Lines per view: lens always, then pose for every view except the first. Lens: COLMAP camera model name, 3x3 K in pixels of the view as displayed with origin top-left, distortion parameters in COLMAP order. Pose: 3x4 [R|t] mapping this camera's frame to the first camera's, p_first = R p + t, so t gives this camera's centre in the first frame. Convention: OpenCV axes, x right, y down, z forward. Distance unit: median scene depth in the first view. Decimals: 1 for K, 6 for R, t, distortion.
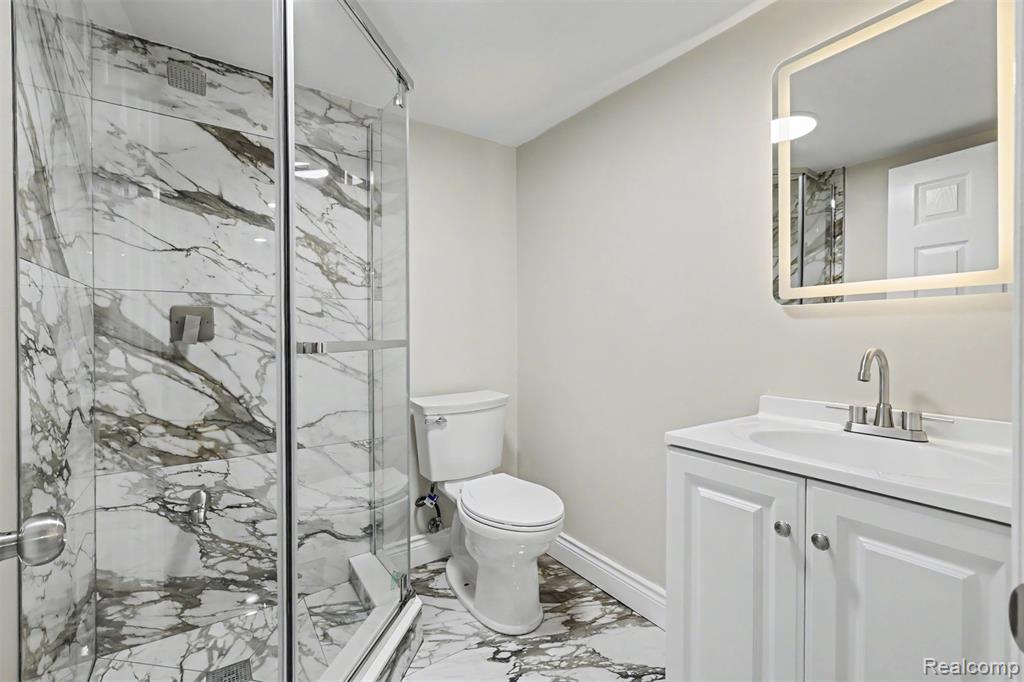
lens RADIAL K [[454.9, 0, 508.0], [0, 454.9, 340.3], [0, 0, 1]] dist [0.000987, -0.000085]
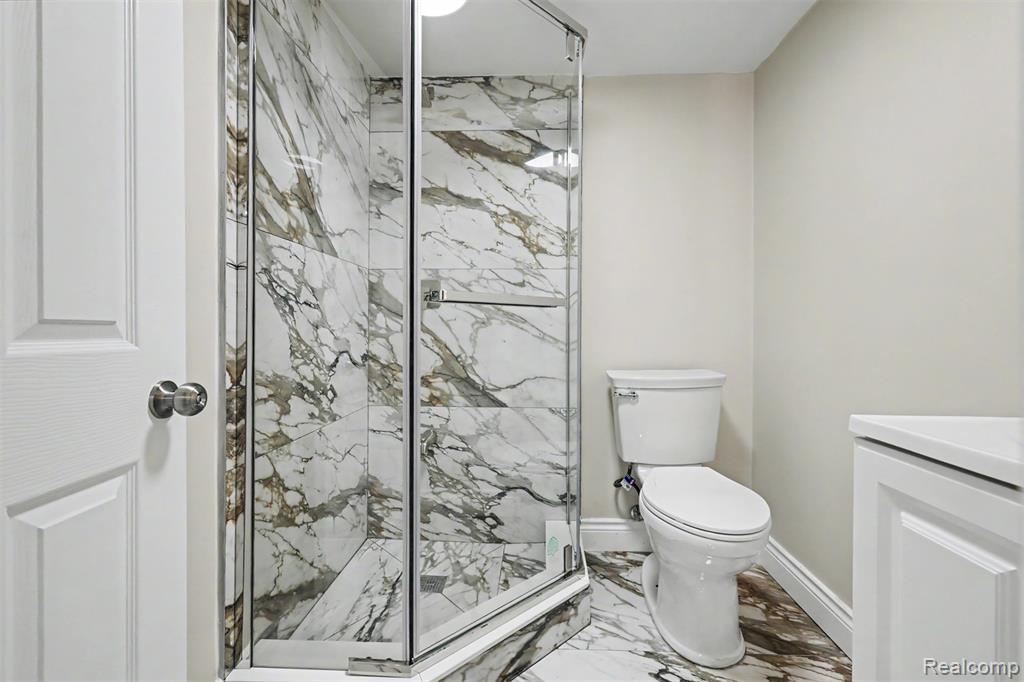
lens RADIAL K [[454.9, 0, 512.0], [0, 454.9, 333.6], [0, 0, 1]] dist [0.000987, -0.000085]
pose [[0.794297, 0.012404, -0.607404, 0.241320], [-0.017032, 0.999853, -0.001854, 0.067374], [0.607291, 0.011818, 0.794391, 0.149153]]
